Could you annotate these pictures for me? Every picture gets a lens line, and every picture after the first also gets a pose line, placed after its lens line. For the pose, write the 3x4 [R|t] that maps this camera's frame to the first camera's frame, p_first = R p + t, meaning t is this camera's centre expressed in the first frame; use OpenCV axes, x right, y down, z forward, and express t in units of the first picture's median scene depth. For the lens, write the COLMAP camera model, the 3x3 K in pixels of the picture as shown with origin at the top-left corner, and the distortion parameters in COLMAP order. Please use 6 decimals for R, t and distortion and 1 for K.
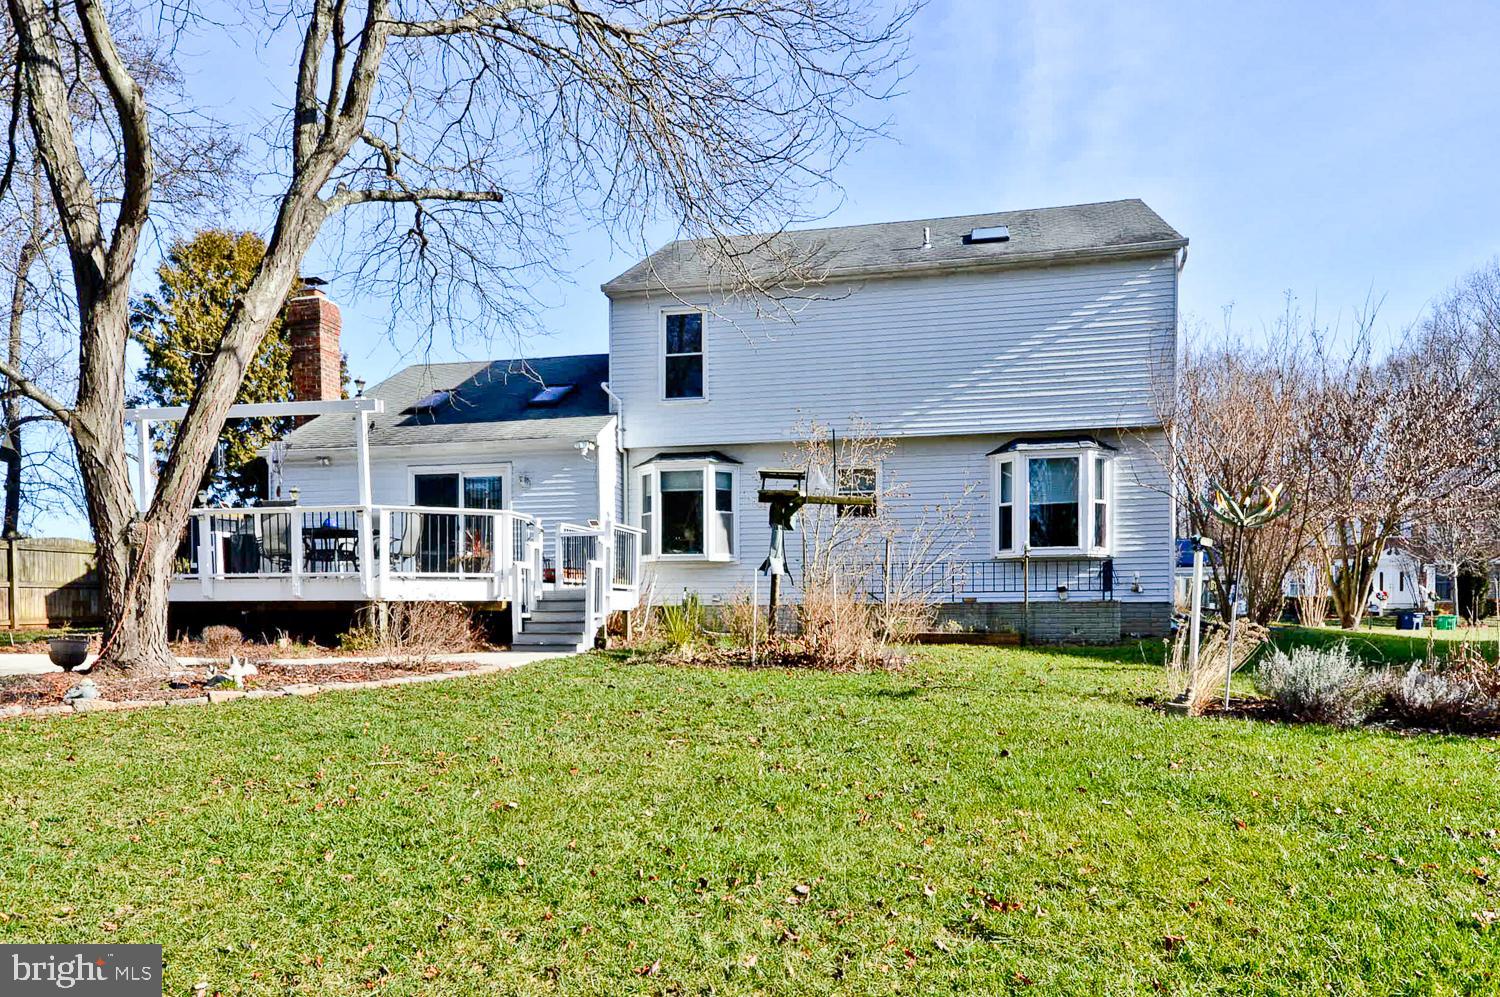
lens RADIAL K [[907.7, 0, 749.9], [0, 907.7, 498.9], [0, 0, 1]] dist [-0.004944, -0.000418]
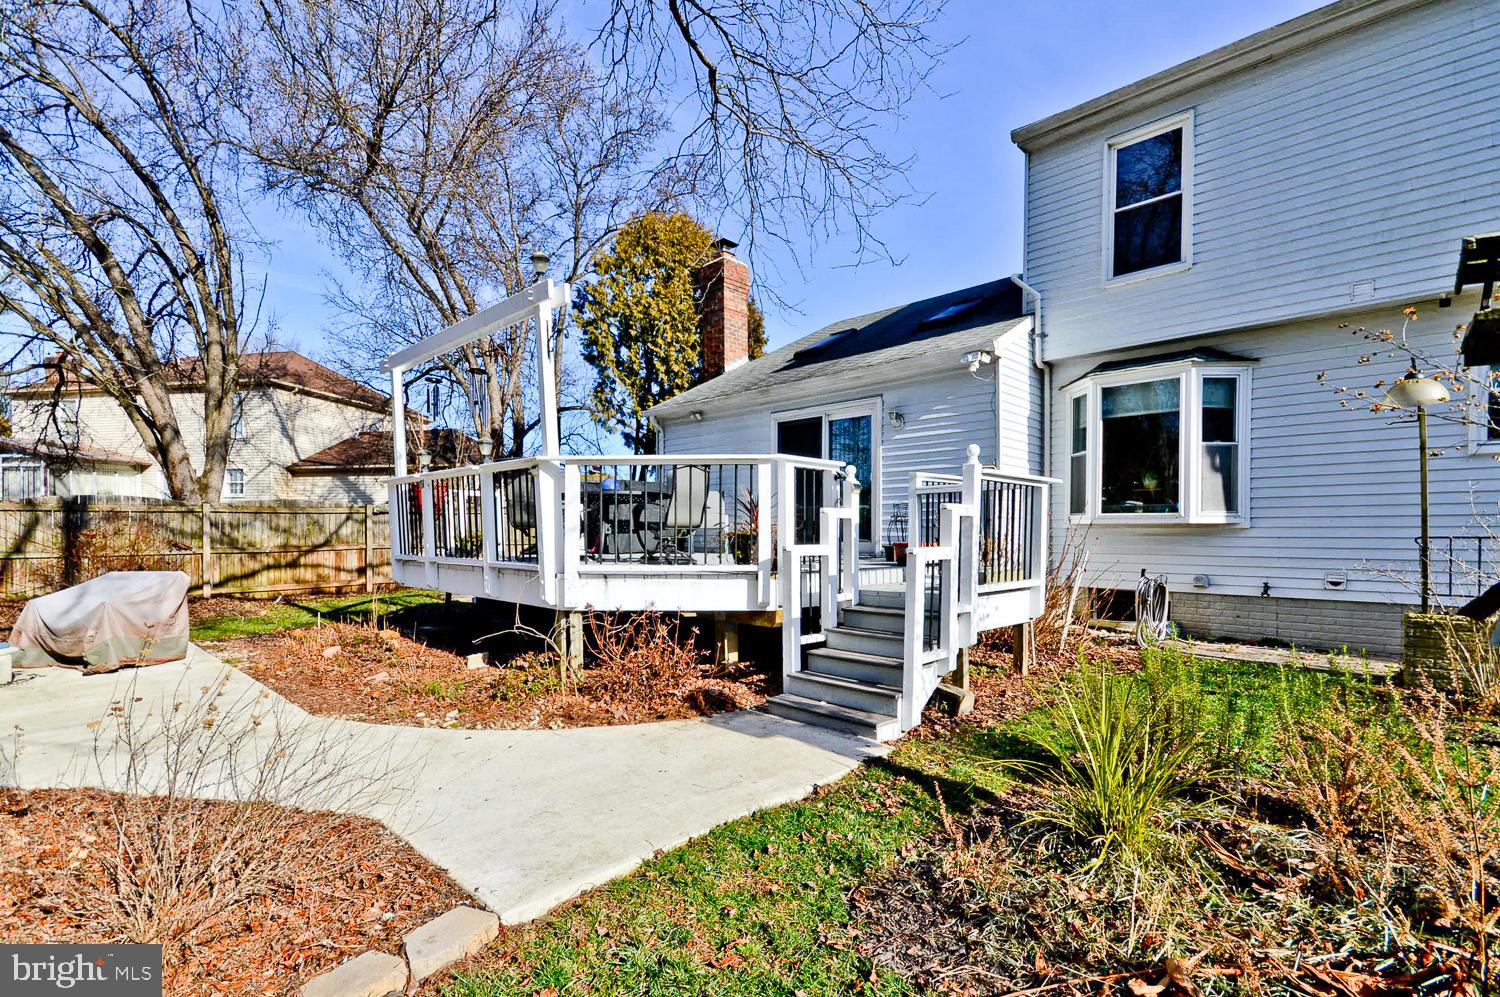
lens RADIAL K [[720.7, 0, 707.4], [0, 720.7, 550.8], [0, 0, 1]] dist [0.009665, 0.000850]
pose [[0.818321, 0.023076, -0.574298, -0.028313], [0.052163, 0.992088, 0.114192, 0.012347], [0.572389, -0.123403, 0.810643, 0.394718]]
